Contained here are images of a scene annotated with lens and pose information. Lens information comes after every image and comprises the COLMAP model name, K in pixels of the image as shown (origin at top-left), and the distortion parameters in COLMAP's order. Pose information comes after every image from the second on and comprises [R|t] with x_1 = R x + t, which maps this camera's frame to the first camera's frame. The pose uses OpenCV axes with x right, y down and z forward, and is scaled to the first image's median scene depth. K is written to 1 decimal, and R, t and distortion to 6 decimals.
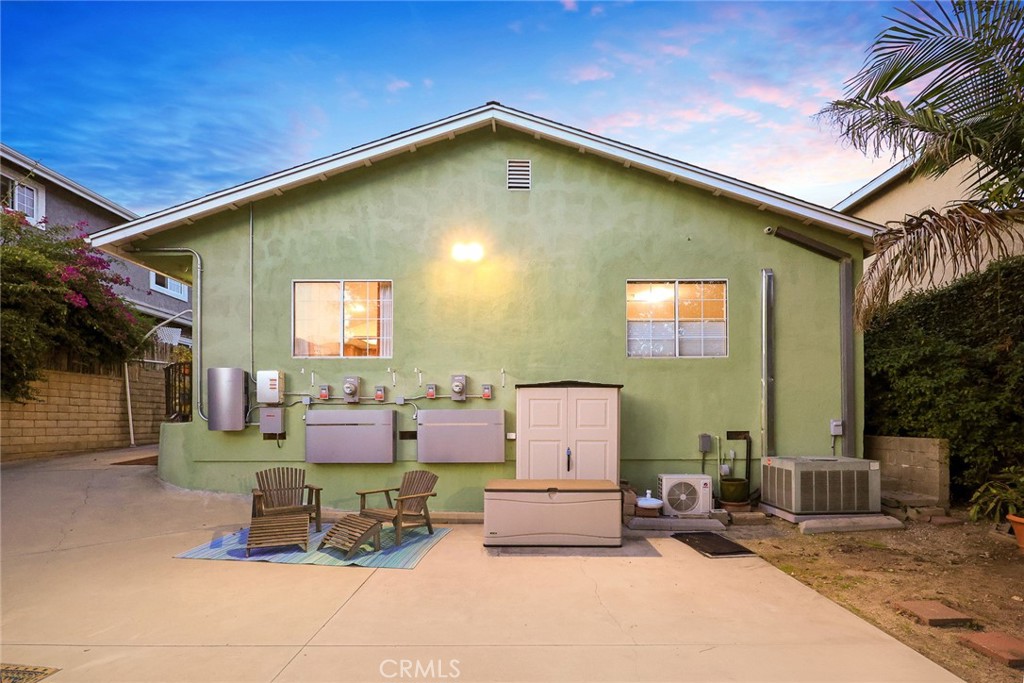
lens RADIAL K [[453.1, 0, 509.2], [0, 453.1, 431.4], [0, 0, 1]] dist [0.003328, 0.000761]
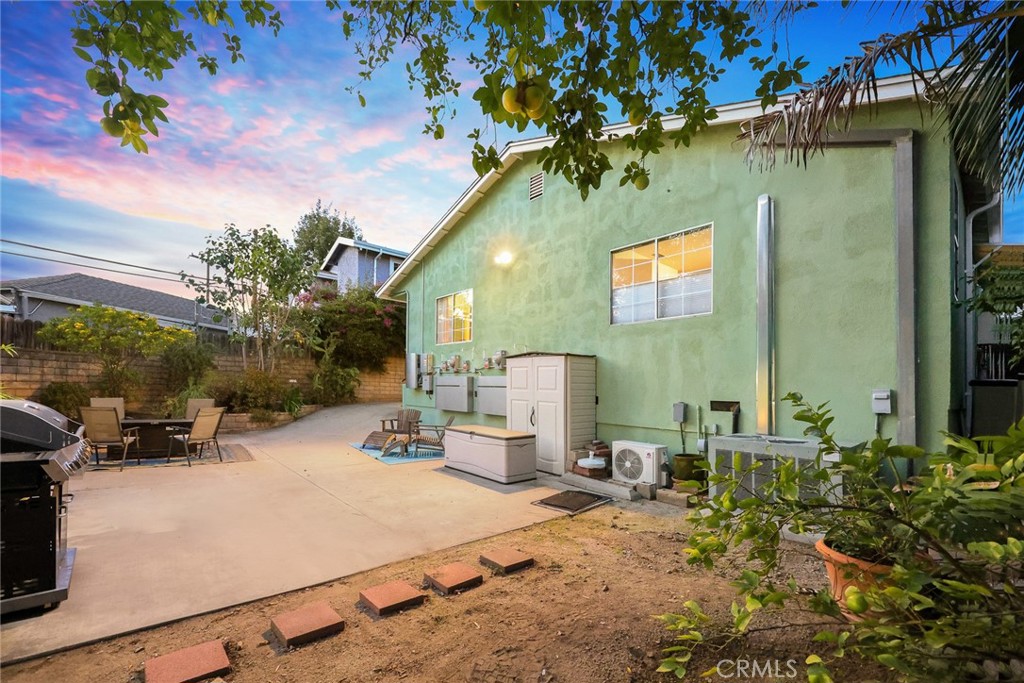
lens RADIAL K [[414.3, 0, 482.0], [0, 414.3, 407.1], [0, 0, 1]] dist [-0.002788, -0.000039]
pose [[0.632782, 0.054876, -0.772383, 0.825619], [-0.049108, 0.998322, 0.030697, 0.009261], [0.772771, 0.018506, 0.634415, 0.177711]]
